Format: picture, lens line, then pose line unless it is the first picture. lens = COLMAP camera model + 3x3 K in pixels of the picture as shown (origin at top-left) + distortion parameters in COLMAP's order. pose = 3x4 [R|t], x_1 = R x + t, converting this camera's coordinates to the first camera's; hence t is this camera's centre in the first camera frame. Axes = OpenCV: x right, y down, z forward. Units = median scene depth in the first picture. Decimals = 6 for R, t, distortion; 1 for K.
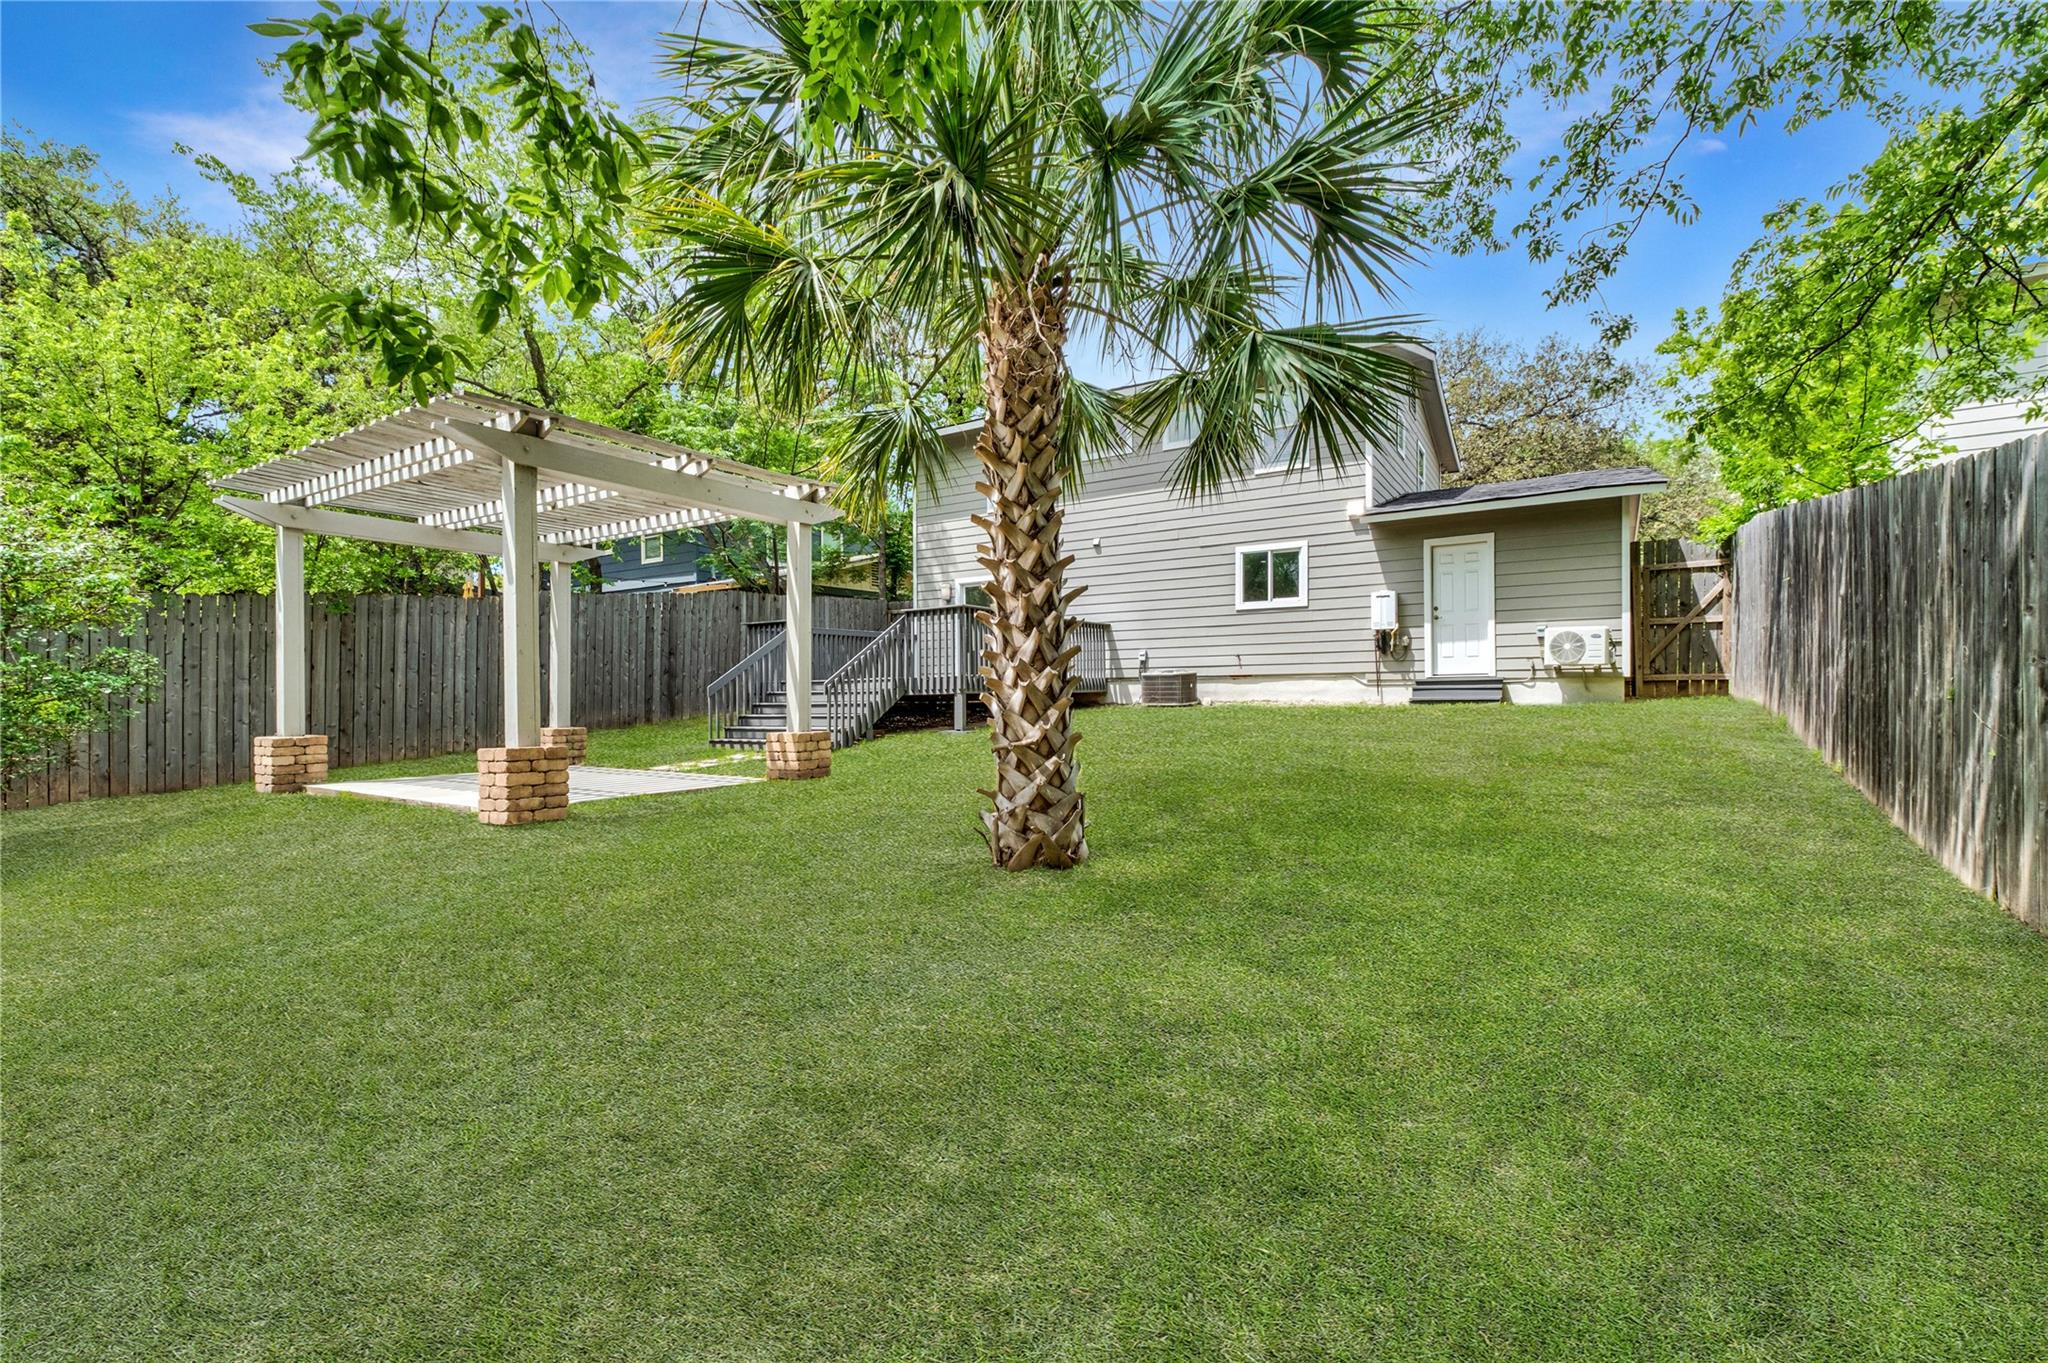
lens RADIAL K [[926.1, 0, 1031.5], [0, 926.1, 684.5], [0, 0, 1]] dist [0.001620, 0.001614]
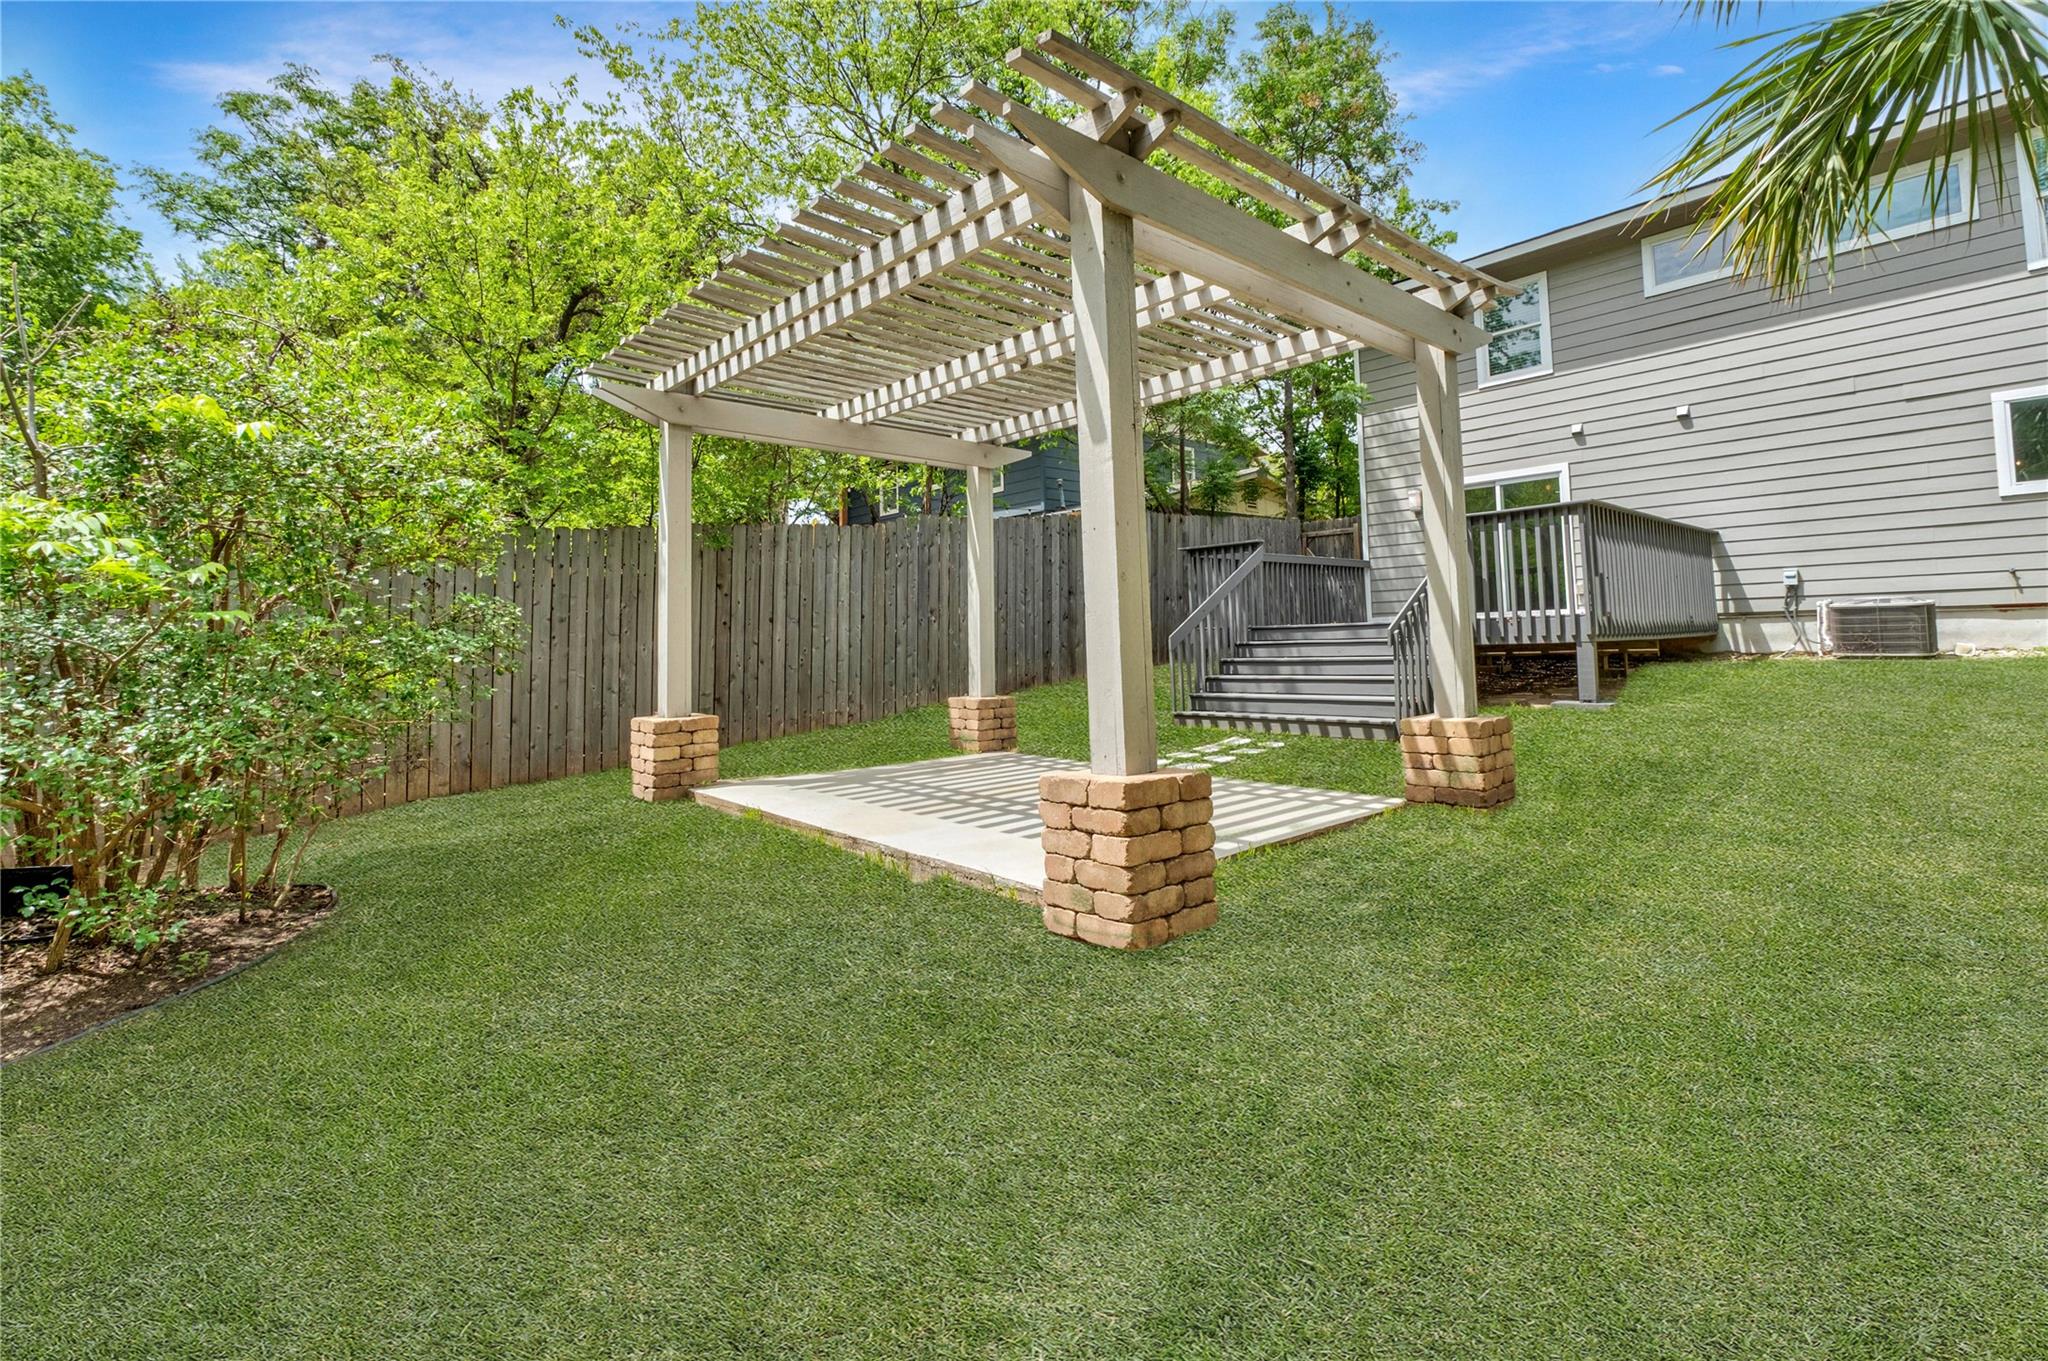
lens RADIAL K [[926.1, 0, 1032.1], [0, 926.1, 565.0], [0, 0, 1]] dist [0.001620, 0.001614]
pose [[0.965441, -0.033355, -0.258477, -0.268436], [0.015950, 0.997479, -0.069142, -0.004658], [0.260132, 0.062630, 0.963540, 0.294809]]
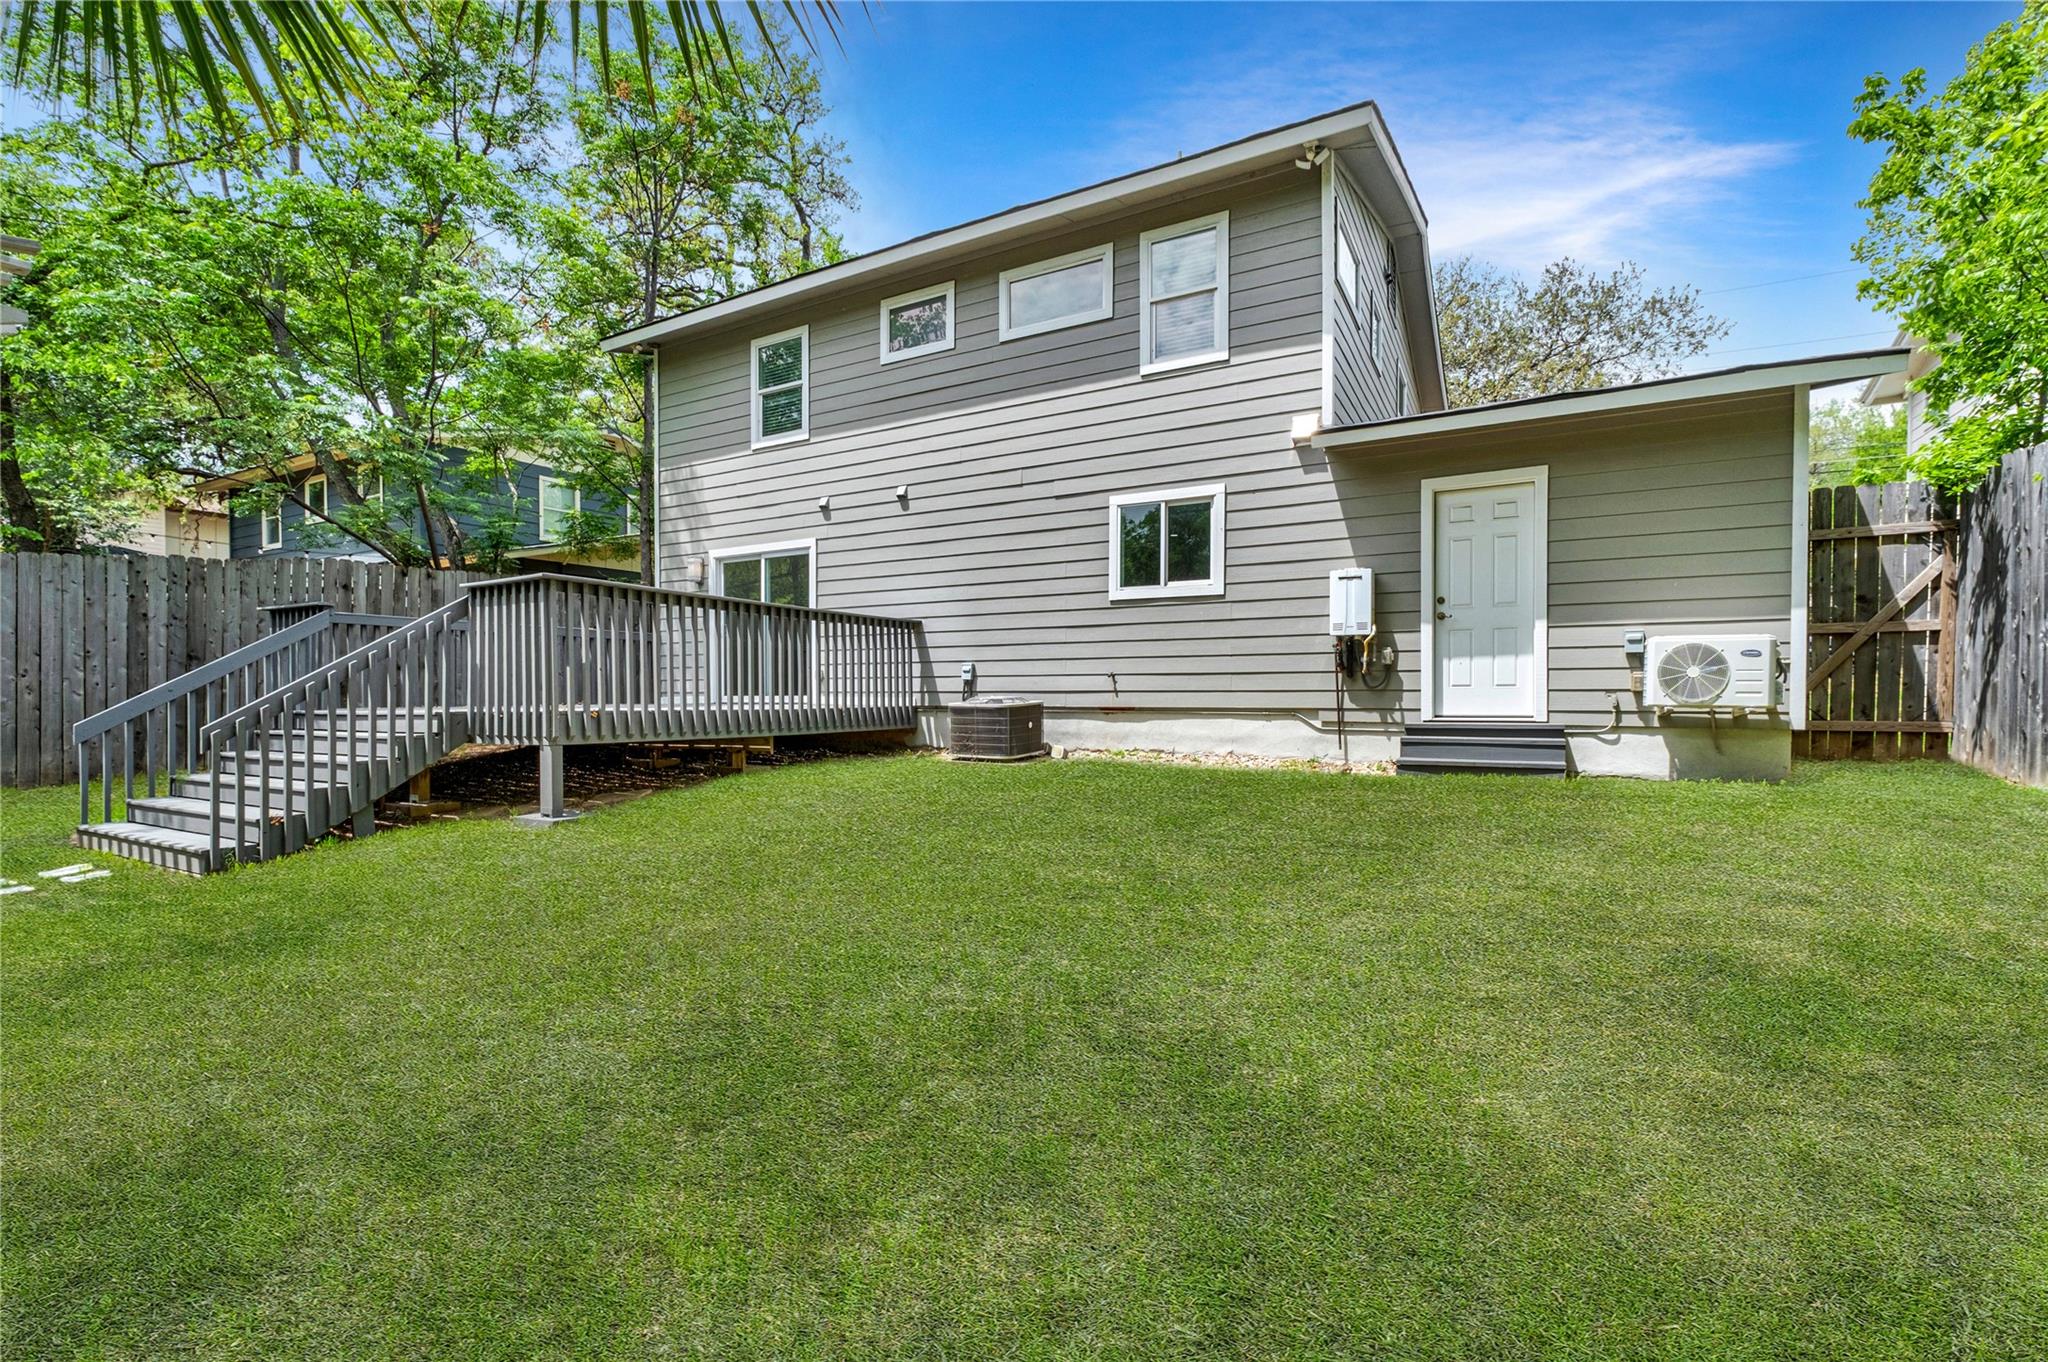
lens RADIAL K [[926.1, 0, 1029.6], [0, 926.1, 689.3], [0, 0, 1]] dist [0.001620, 0.001614]
pose [[0.998943, 0.012901, 0.044117, 0.162695], [-0.012902, 0.999917, -0.000260, -0.024150], [-0.044117, -0.000310, 0.999026, 0.452002]]
